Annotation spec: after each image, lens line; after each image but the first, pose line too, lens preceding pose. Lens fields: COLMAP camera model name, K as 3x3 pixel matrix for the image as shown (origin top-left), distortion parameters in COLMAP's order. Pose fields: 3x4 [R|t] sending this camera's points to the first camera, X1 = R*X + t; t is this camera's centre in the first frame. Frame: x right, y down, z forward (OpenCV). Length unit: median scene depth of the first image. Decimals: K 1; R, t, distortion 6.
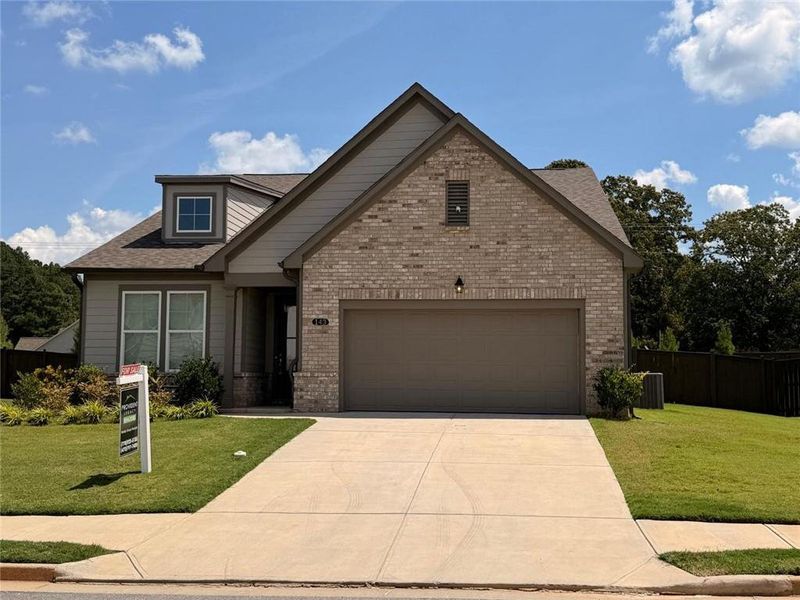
lens RADIAL K [[1172.0, 0, 400.2], [0, 1172.0, 315.7], [0, 0, 1]] dist [0.264629, -0.998076]
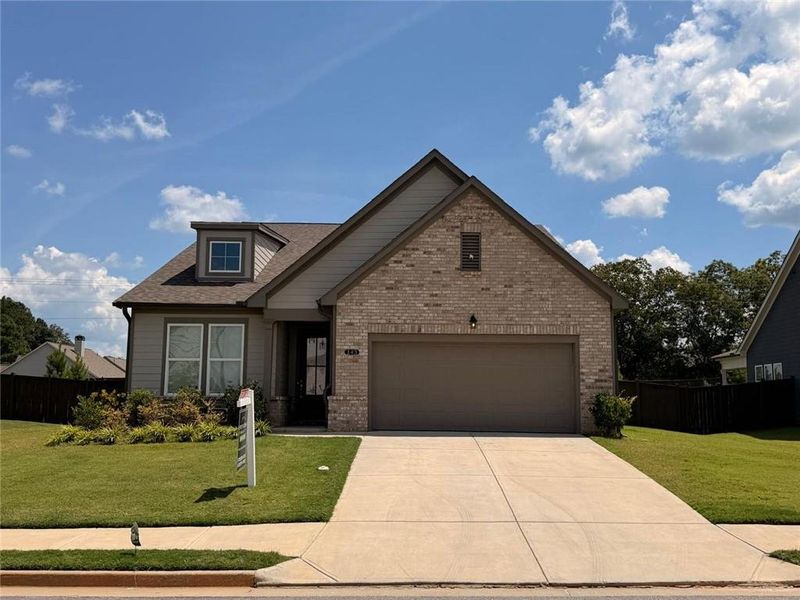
lens RADIAL K [[1004.9, 0, 400.0], [0, 1004.9, 300.0], [0, 0, 1]] dist [0.233102, -0.788958]
pose [[0.991340, 0.015623, 0.130386, -0.152994], [-0.009507, 0.998831, -0.047395, 0.000497], [-0.130974, 0.045745, 0.990330, 0.017547]]
